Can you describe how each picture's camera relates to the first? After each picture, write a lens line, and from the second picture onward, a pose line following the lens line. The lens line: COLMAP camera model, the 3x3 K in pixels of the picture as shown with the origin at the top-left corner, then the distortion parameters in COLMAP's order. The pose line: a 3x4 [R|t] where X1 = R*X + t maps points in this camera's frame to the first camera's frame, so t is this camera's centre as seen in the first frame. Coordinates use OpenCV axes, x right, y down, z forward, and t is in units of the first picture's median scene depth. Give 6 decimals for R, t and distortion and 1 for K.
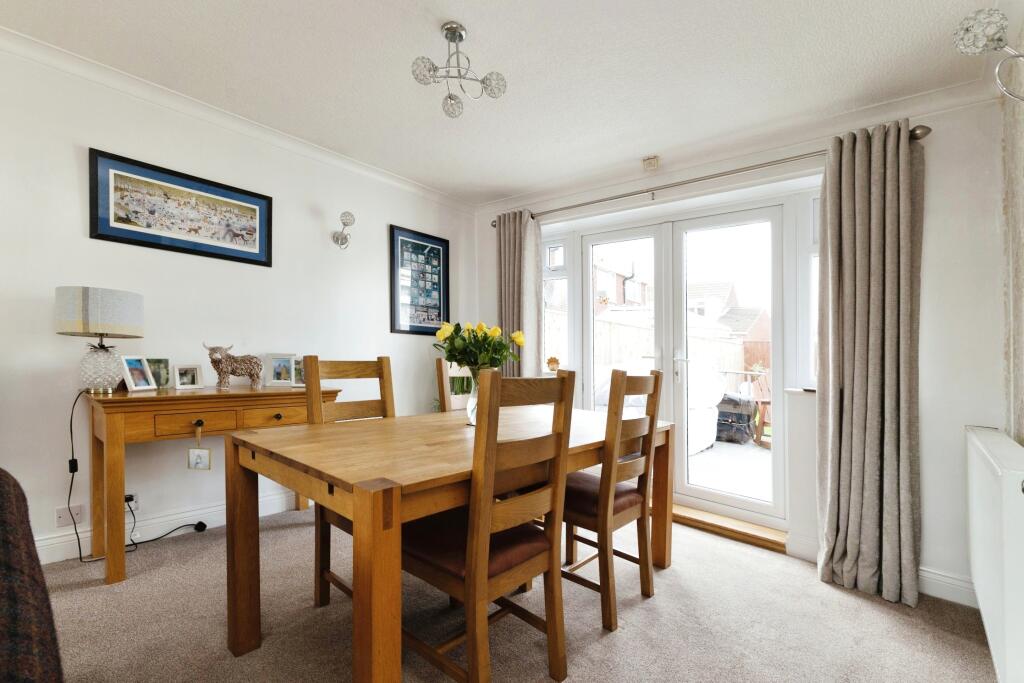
lens RADIAL K [[449.2, 0, 508.9], [0, 449.2, 332.2], [0, 0, 1]] dist [0.018160, -0.001632]
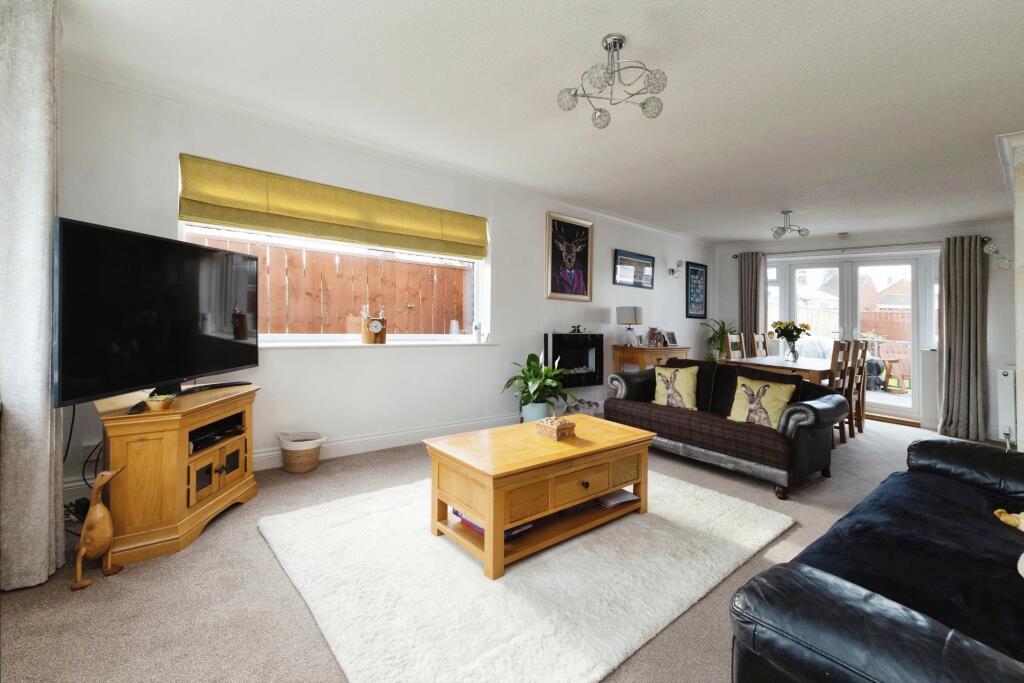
lens RADIAL K [[449.2, 0, 516.4], [0, 449.2, 311.0], [0, 0, 1]] dist [0.018160, -0.001632]
pose [[0.992301, -0.006783, -0.123666, -1.031073], [0.008131, 0.999913, 0.010406, -0.084291], [0.123585, -0.011331, 0.992269, -1.390081]]
